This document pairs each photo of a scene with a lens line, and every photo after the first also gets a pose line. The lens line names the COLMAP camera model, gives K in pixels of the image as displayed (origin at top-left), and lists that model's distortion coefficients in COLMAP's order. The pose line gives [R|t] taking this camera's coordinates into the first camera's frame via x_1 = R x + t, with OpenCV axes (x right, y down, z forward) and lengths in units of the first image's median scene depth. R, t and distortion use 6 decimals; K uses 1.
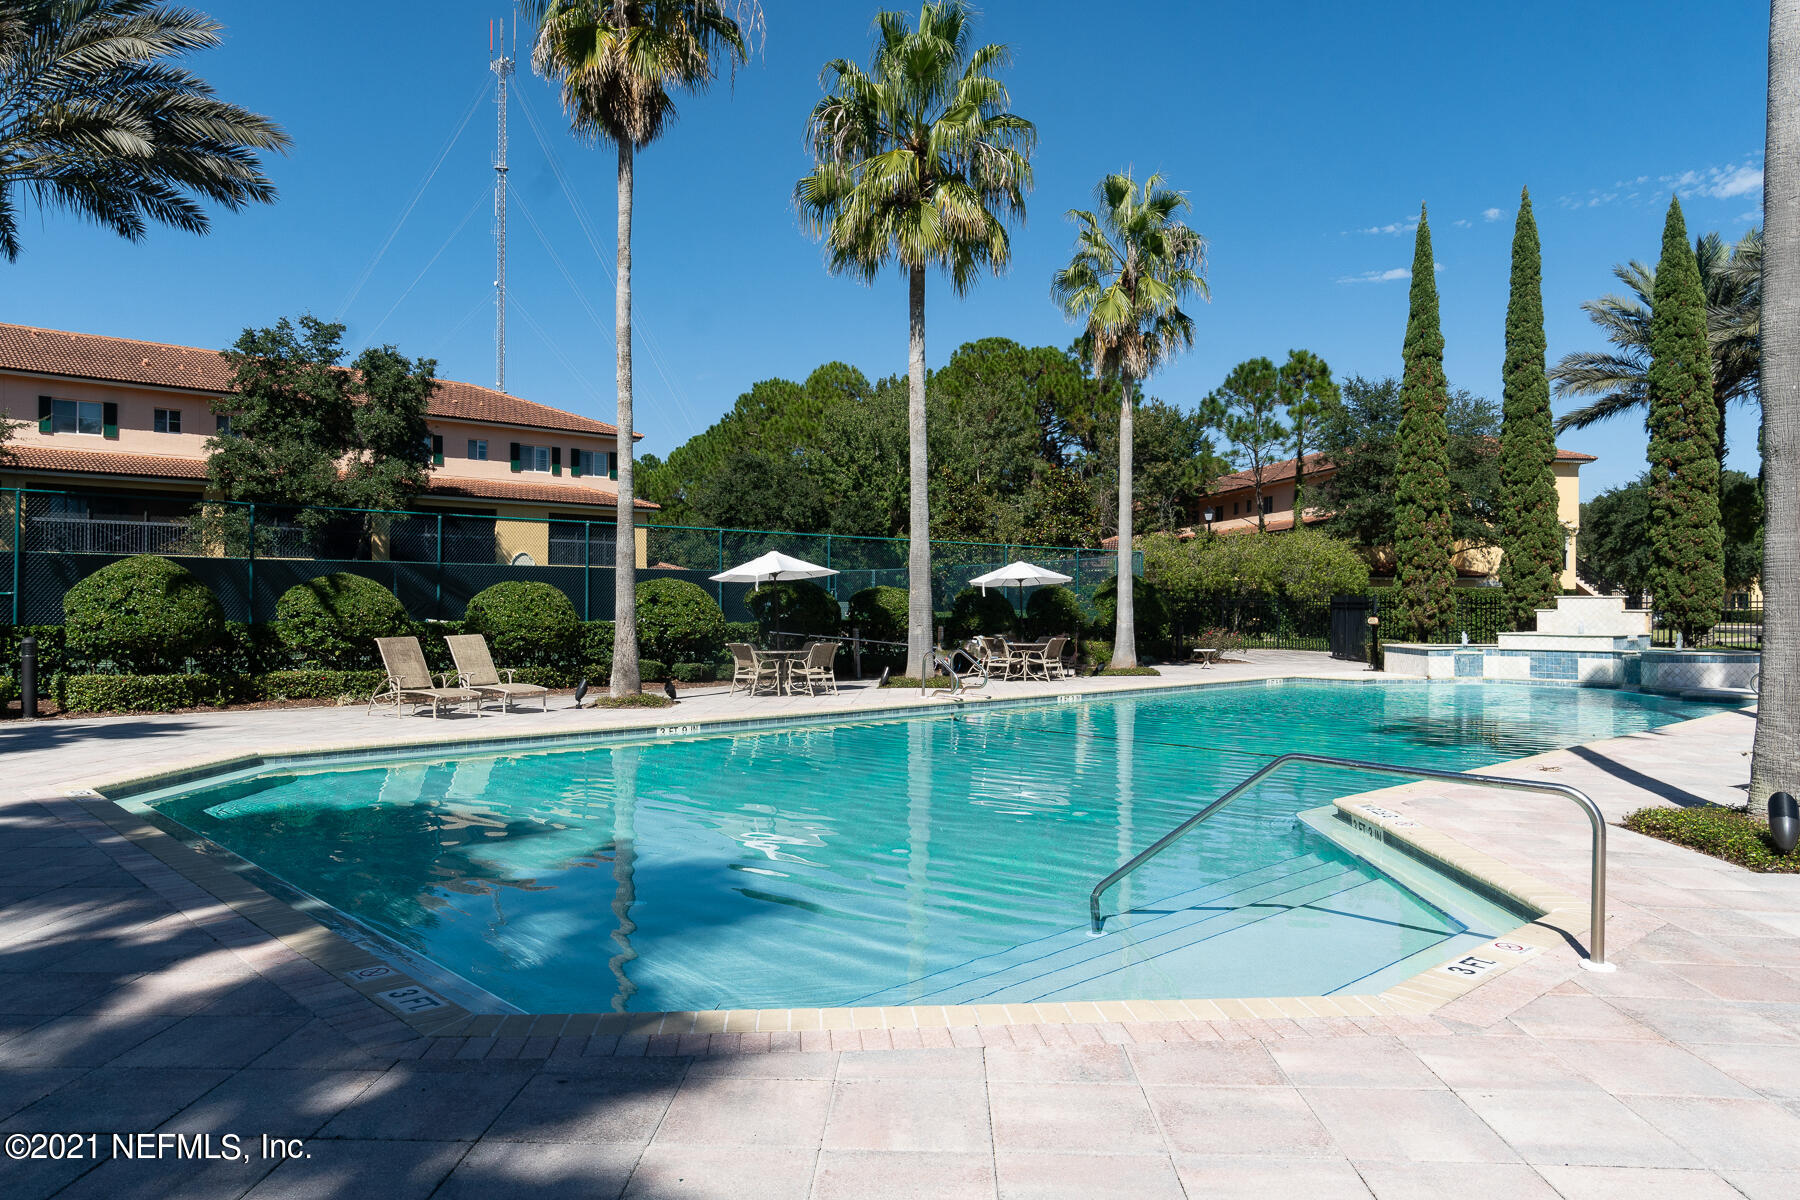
lens RADIAL K [[1229.0, 0, 902.9], [0, 1229.0, 603.3], [0, 0, 1]] dist [-0.002163, 0.003952]
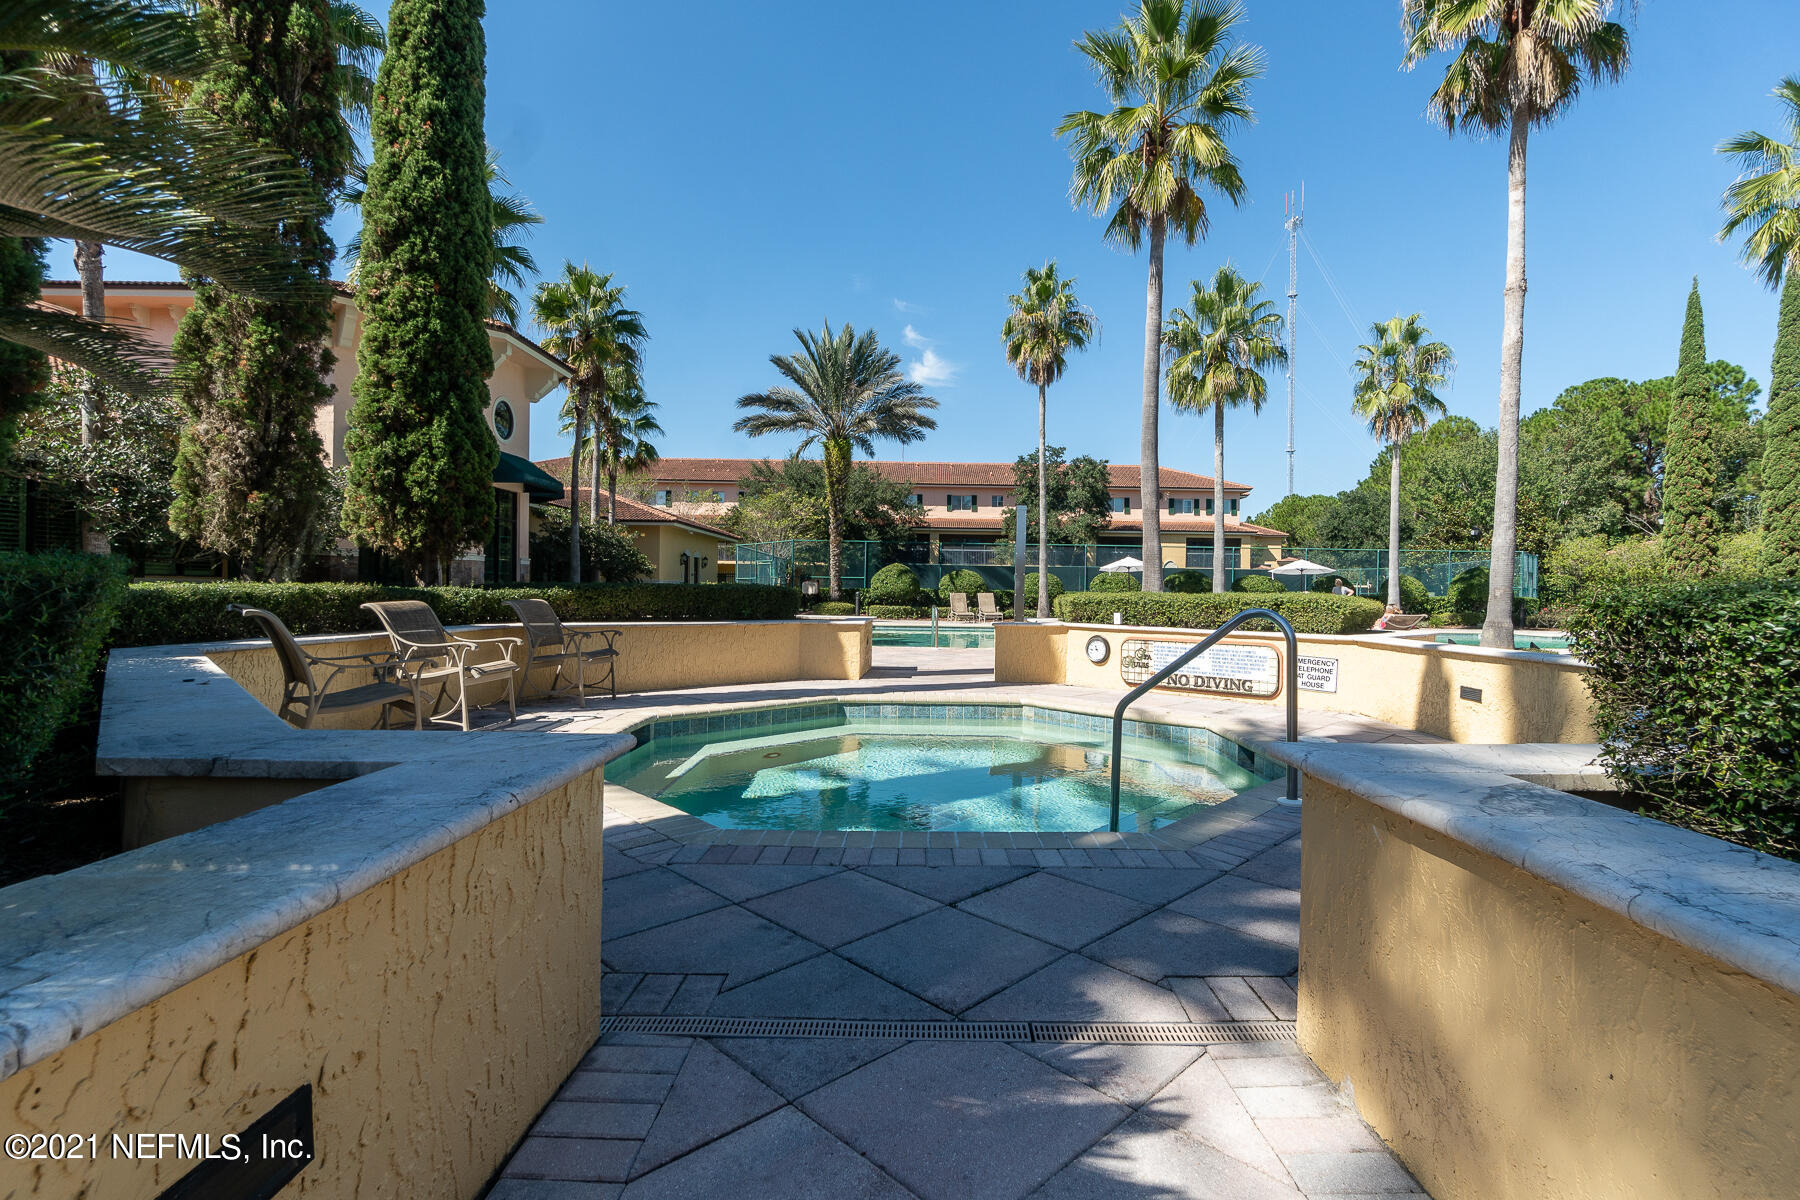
lens RADIAL K [[826.1, 0, 908.7], [0, 826.1, 599.6], [0, 0, 1]] dist [-0.000891, 0.000288]
pose [[0.723648, 0.013777, -0.690032, 0.265311], [-0.011682, 0.999902, 0.007713, 0.010680], [0.690070, 0.002480, 0.723738, -0.125115]]
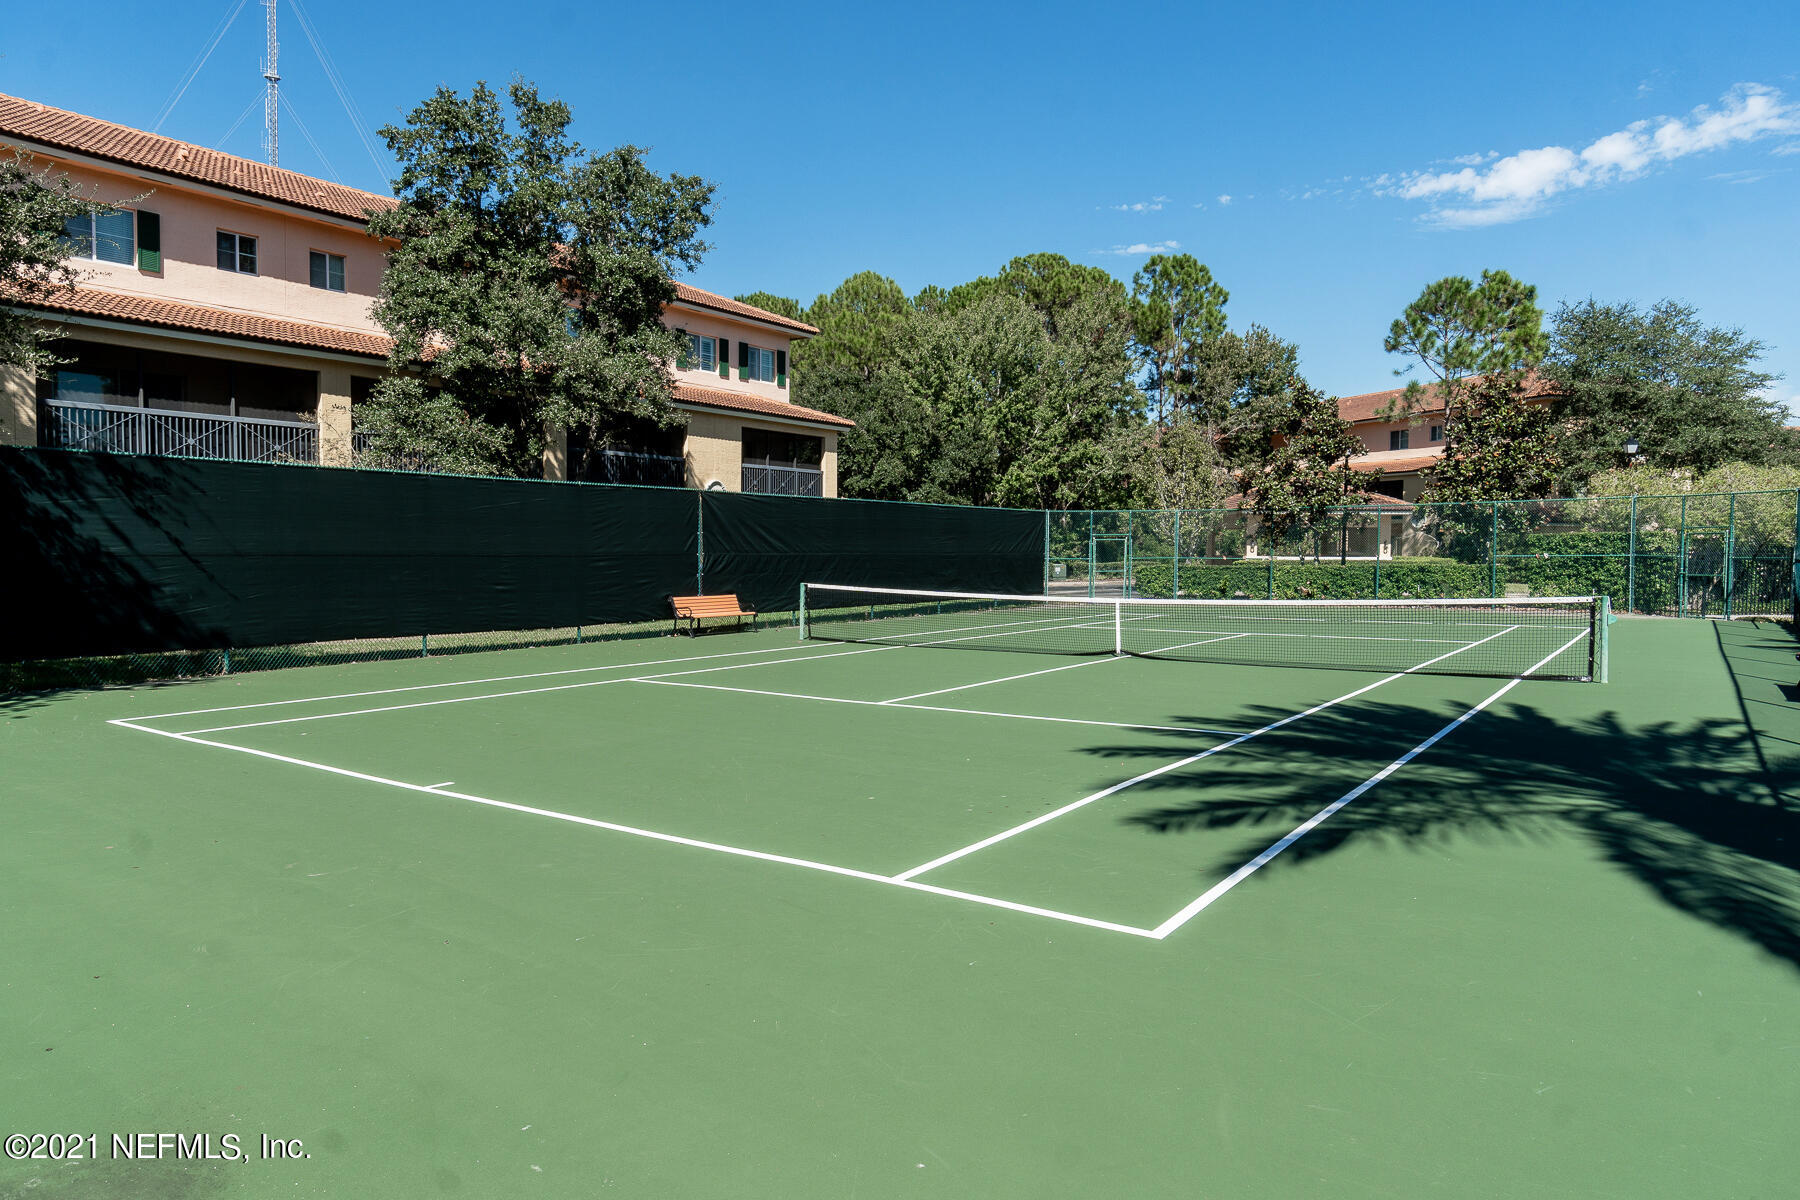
lens RADIAL K [[1135.0, 0, 901.0], [0, 1135.0, 598.2], [0, 0, 1]] dist [-0.004962, -0.004080]
pose [[0.976525, -0.007236, 0.215283, -0.391052], [-0.003054, 0.998870, 0.047426, -0.004858], [-0.215383, -0.046970, 0.975399, 0.366168]]
